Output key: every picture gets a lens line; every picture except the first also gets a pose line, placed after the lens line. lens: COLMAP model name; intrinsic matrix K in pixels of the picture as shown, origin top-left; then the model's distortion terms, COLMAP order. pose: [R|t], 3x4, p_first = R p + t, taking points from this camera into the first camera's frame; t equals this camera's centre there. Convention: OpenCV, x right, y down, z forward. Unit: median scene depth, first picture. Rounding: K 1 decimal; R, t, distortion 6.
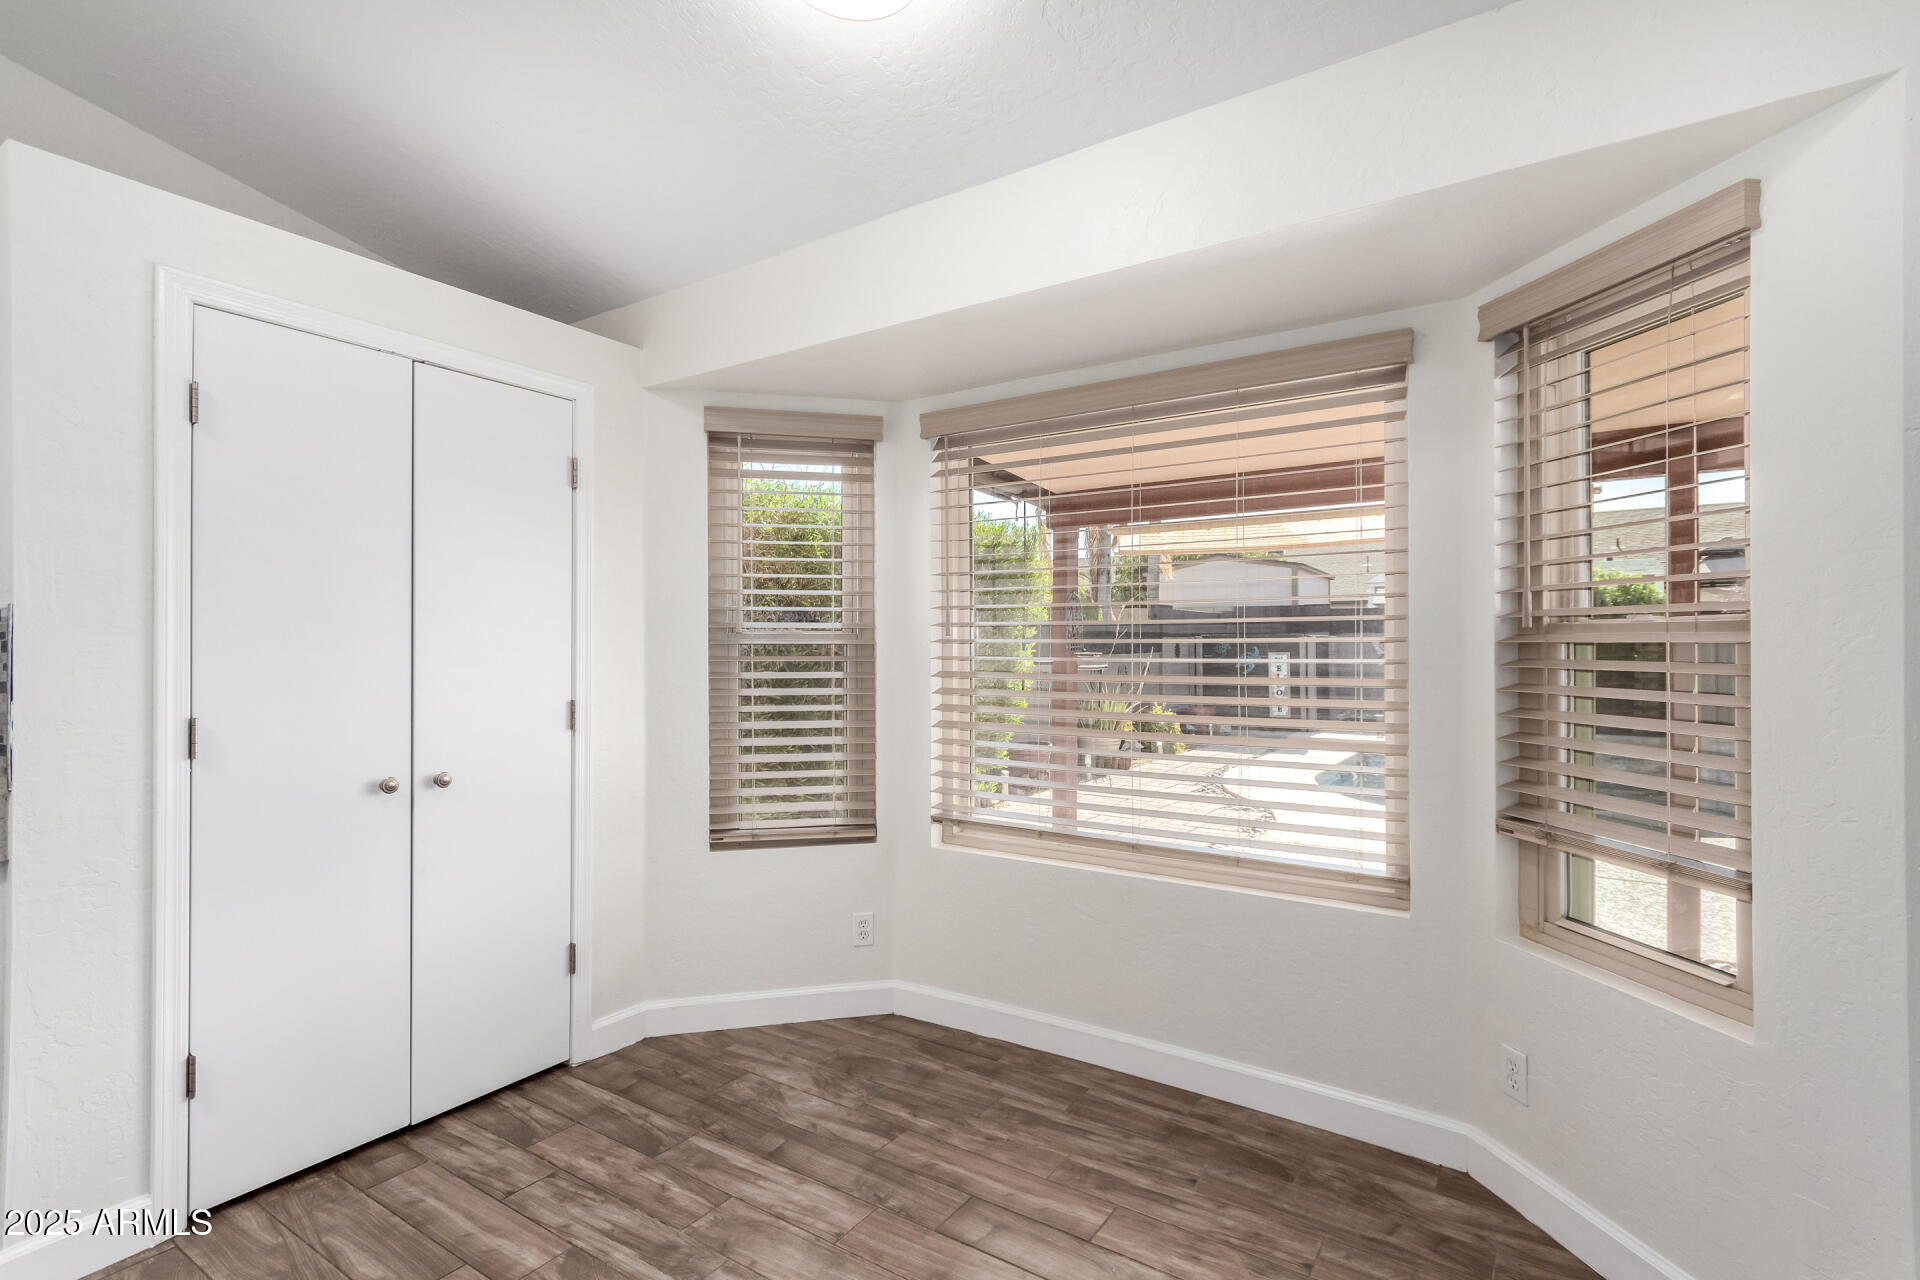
lens RADIAL K [[895.0, 0, 971.2], [0, 895.0, 644.0], [0, 0, 1]] dist [0.003987, 0.001243]
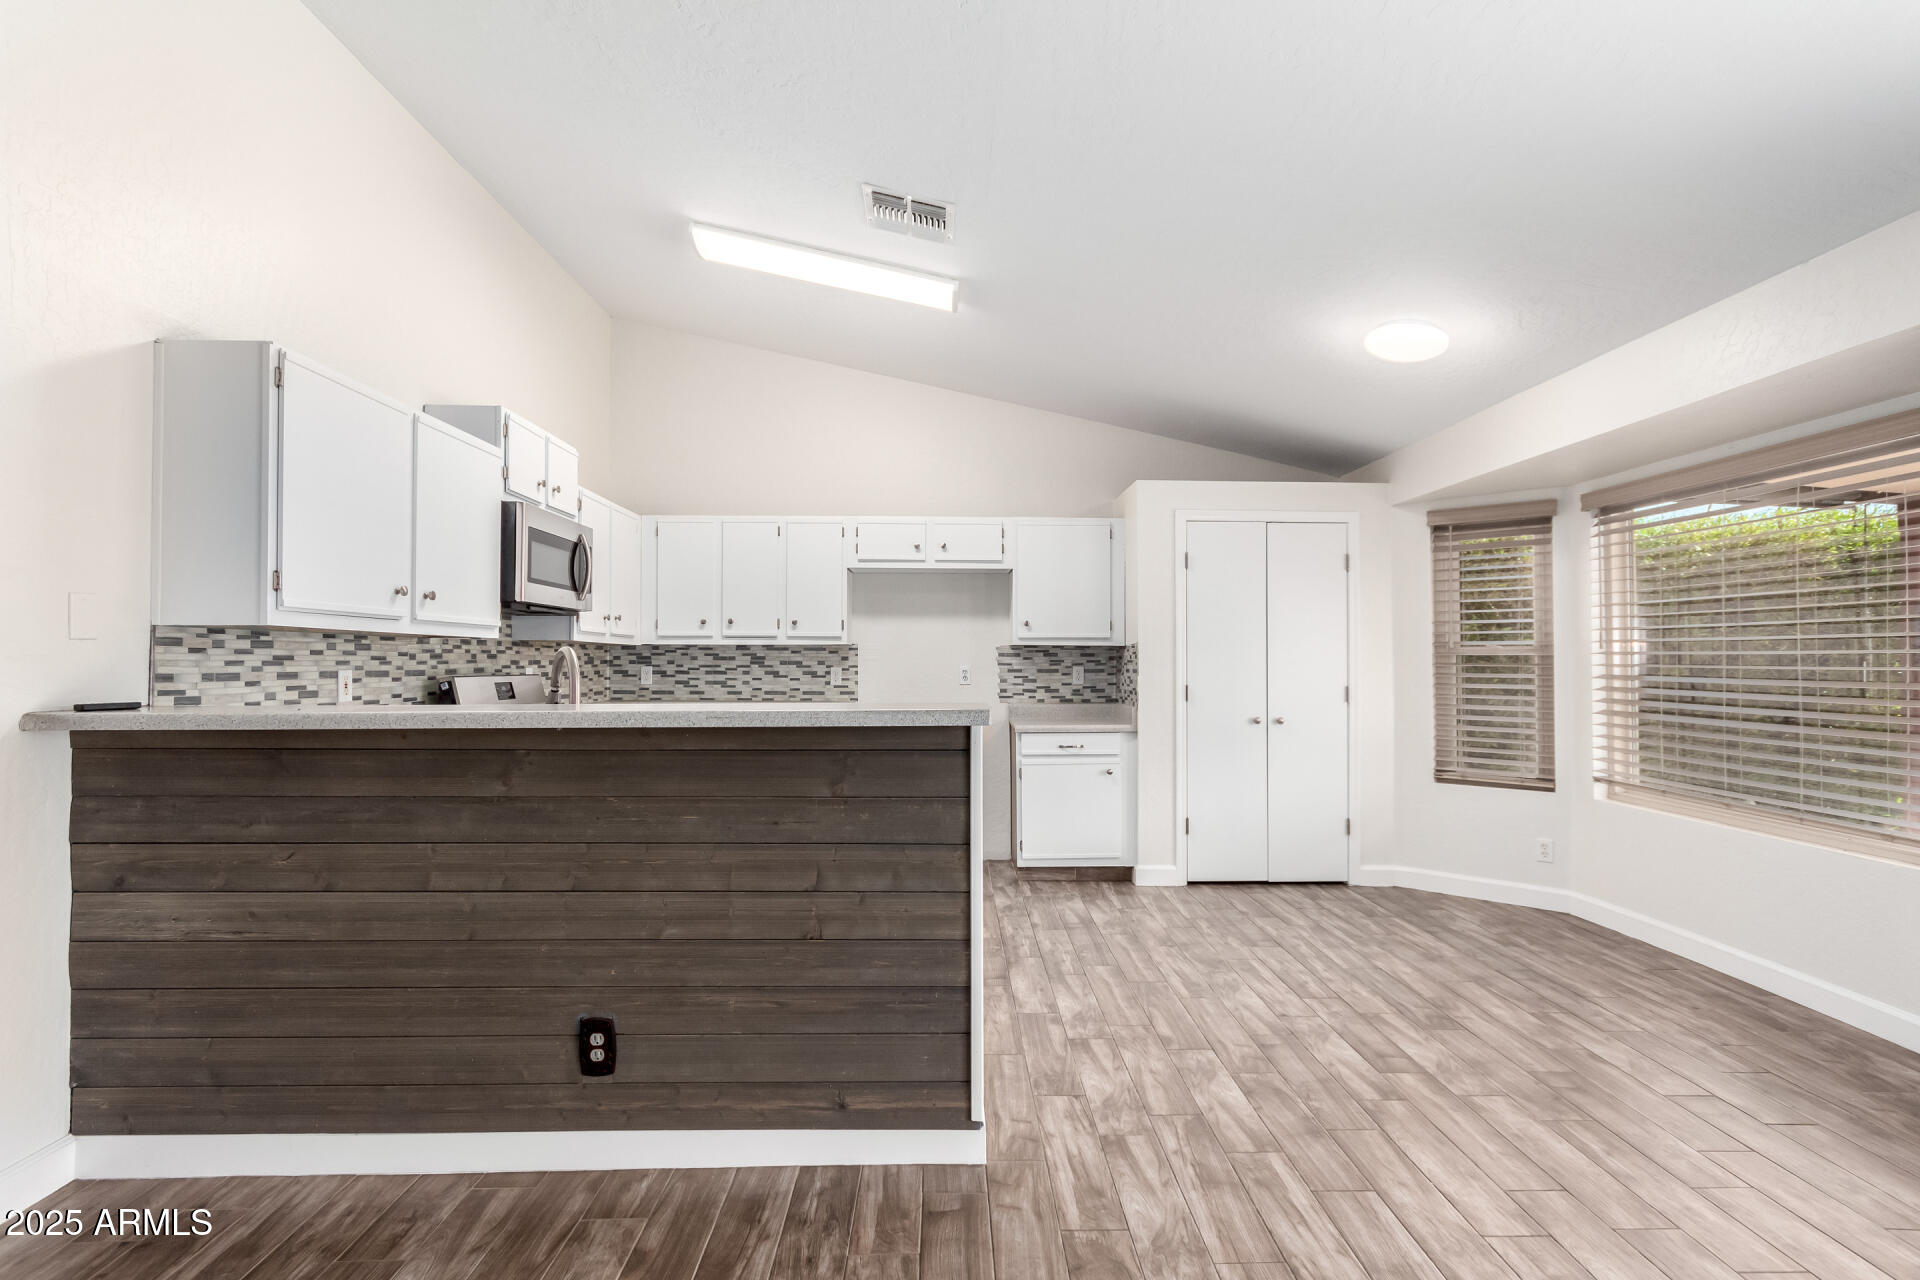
lens RADIAL K [[895.0, 0, 952.5], [0, 895.0, 644.7], [0, 0, 1]] dist [0.003987, 0.001243]
pose [[0.552230, -0.011221, -0.833616, 0.649460], [0.002790, 0.999929, -0.011611, -0.003263], [0.833687, 0.004086, 0.552222, -0.702294]]
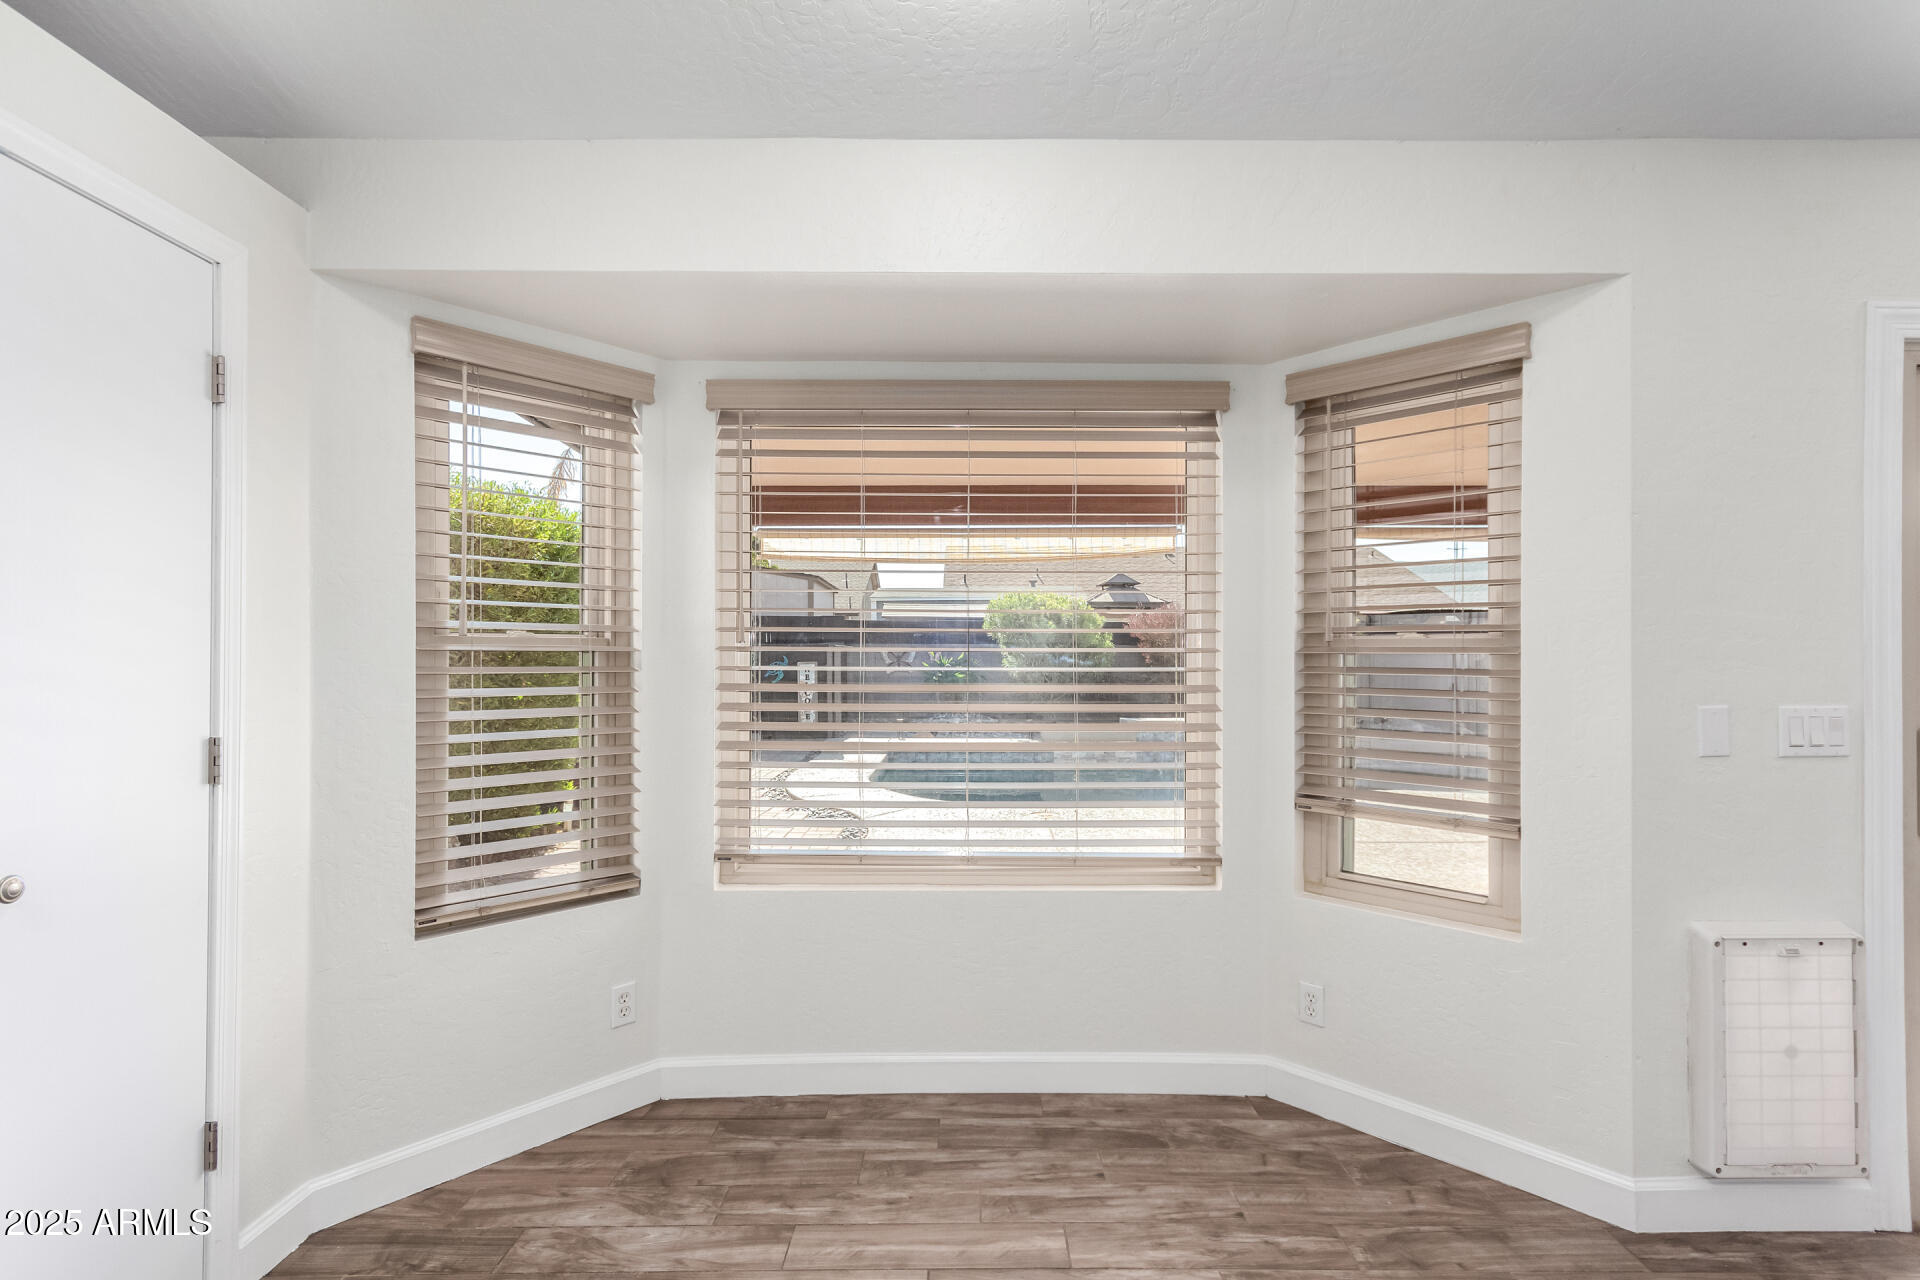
lens RADIAL K [[895.0, 0, 959.6], [0, 895.0, 651.9], [0, 0, 1]] dist [0.003987, 0.001243]
pose [[0.833742, 0.005618, 0.552125, -0.359474], [-0.004995, 0.999984, -0.002633, 0.001396], [-0.552131, -0.000563, 0.833757, 0.181826]]
